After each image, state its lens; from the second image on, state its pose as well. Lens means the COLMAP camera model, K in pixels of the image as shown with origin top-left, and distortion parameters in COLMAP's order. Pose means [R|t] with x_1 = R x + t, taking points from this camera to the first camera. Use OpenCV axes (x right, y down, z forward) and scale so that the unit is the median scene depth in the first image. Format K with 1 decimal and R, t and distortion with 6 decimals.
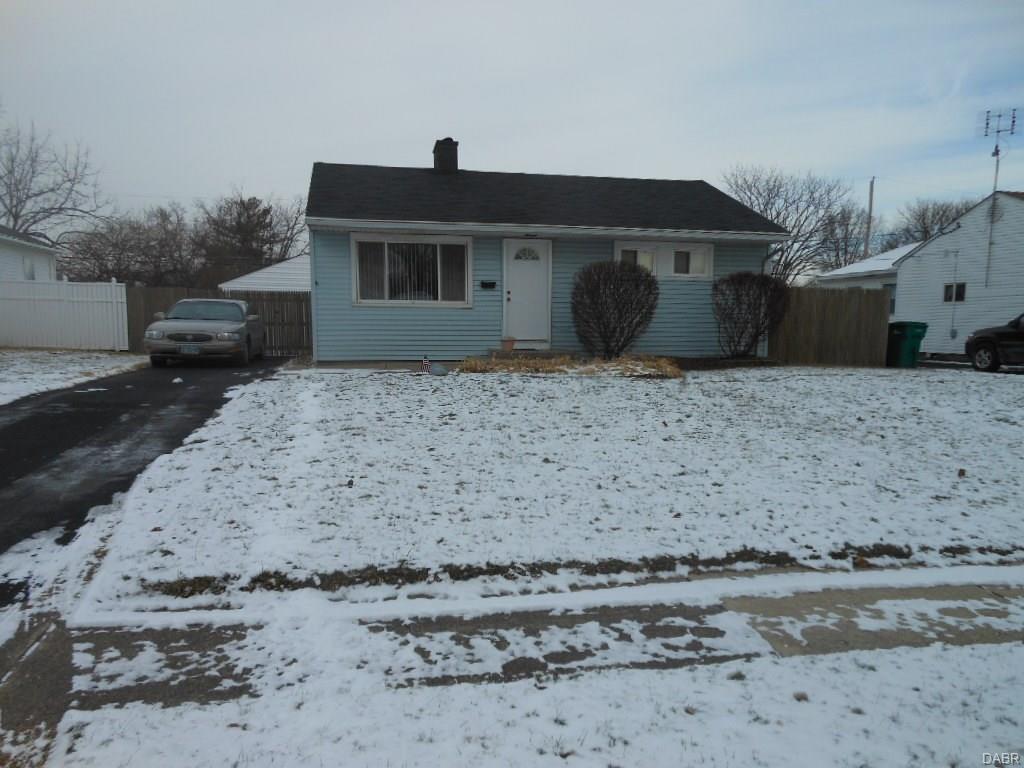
lens RADIAL K [[774.9, 0, 520.8], [0, 774.9, 415.7], [0, 0, 1]] dist [0.031301, 0.008331]
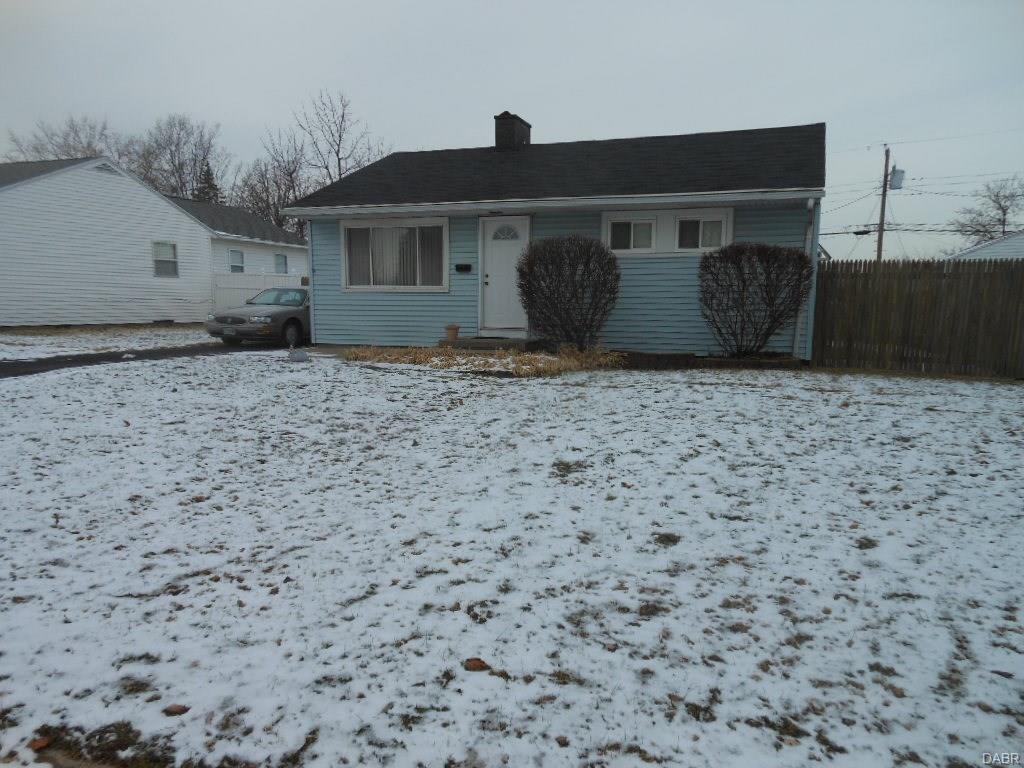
lens RADIAL K [[774.9, 0, 520.8], [0, 774.9, 415.7], [0, 0, 1]] dist [0.031301, 0.008331]
pose [[0.856955, 0.074442, -0.509987, 0.508683], [-0.065072, 0.997223, 0.036219, -0.029391], [0.511267, 0.002148, 0.859419, 0.231343]]
